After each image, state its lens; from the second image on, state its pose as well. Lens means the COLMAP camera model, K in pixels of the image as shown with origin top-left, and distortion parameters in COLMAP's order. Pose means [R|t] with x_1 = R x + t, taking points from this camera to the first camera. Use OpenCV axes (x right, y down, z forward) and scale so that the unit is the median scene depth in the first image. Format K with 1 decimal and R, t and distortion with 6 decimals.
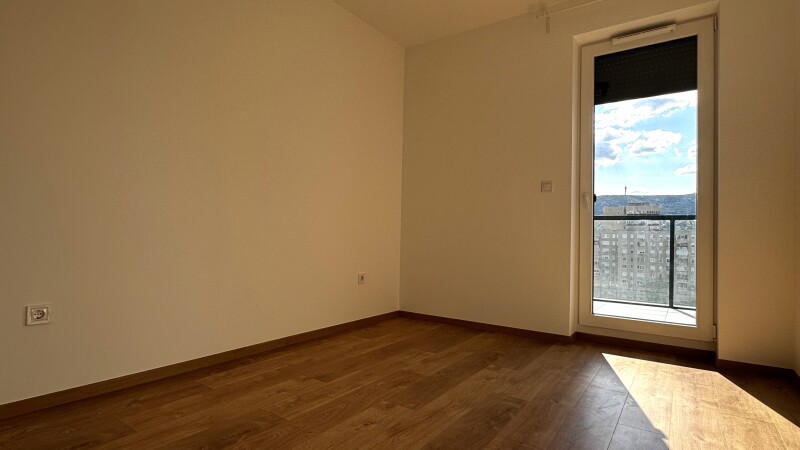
lens RADIAL K [[423.4, 0, 374.2], [0, 423.4, 227.9], [0, 0, 1]] dist [-0.001873, -0.000232]
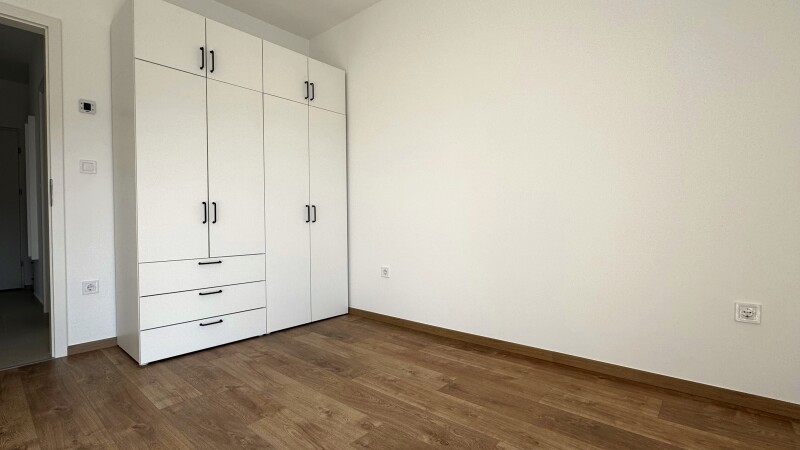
lens RADIAL K [[381.5, 0, 397.8], [0, 381.5, 226.1], [0, 0, 1]] dist [-0.005475, 0.000128]
pose [[-0.091240, -0.008639, -0.995791, 0.695762], [0.021058, 0.999722, -0.010603, 0.030103], [0.995606, -0.021937, -0.091033, 1.008974]]
